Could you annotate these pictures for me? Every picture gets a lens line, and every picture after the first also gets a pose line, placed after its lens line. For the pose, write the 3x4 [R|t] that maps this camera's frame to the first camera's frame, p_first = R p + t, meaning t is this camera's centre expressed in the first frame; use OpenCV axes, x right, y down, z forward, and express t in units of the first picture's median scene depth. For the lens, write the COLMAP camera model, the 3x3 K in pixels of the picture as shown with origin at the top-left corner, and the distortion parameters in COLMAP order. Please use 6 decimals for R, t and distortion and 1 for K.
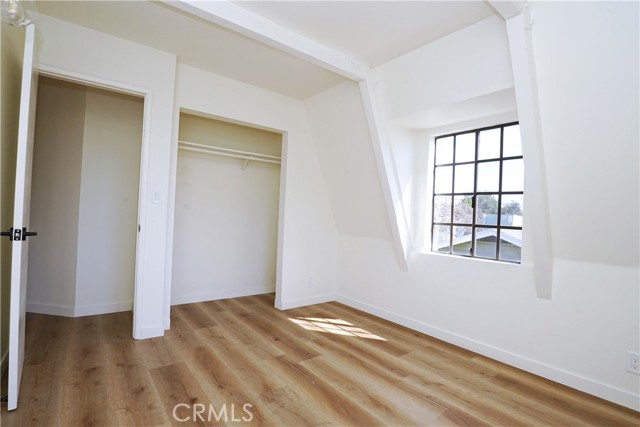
lens RADIAL K [[309.8, 0, 319.5], [0, 309.8, 210.9], [0, 0, 1]] dist [-0.053952, 0.015523]
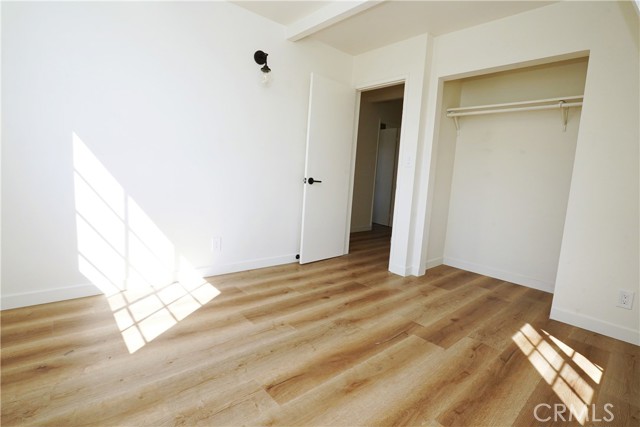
lens RADIAL K [[309.8, 0, 319.5], [0, 309.8, 210.9], [0, 0, 1]] dist [-0.053952, 0.015523]
pose [[0.068508, 0.078089, -0.994590, 0.708400], [-0.049672, 0.995963, 0.074776, 0.077474], [0.996413, 0.044280, 0.072110, 0.594758]]
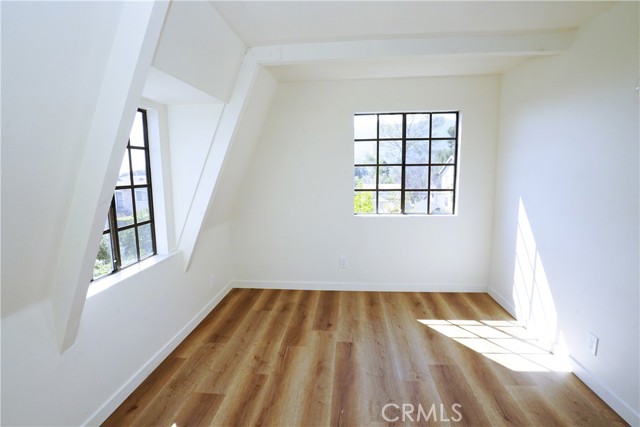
lens RADIAL K [[309.8, 0, 319.5], [0, 309.8, 210.9], [0, 0, 1]] dist [-0.053952, 0.015523]
pose [[-0.728098, -0.127243, 0.673559, -0.416794], [-0.028543, 0.987396, 0.155676, -0.149098], [-0.684878, 0.094122, -0.722553, 1.345100]]
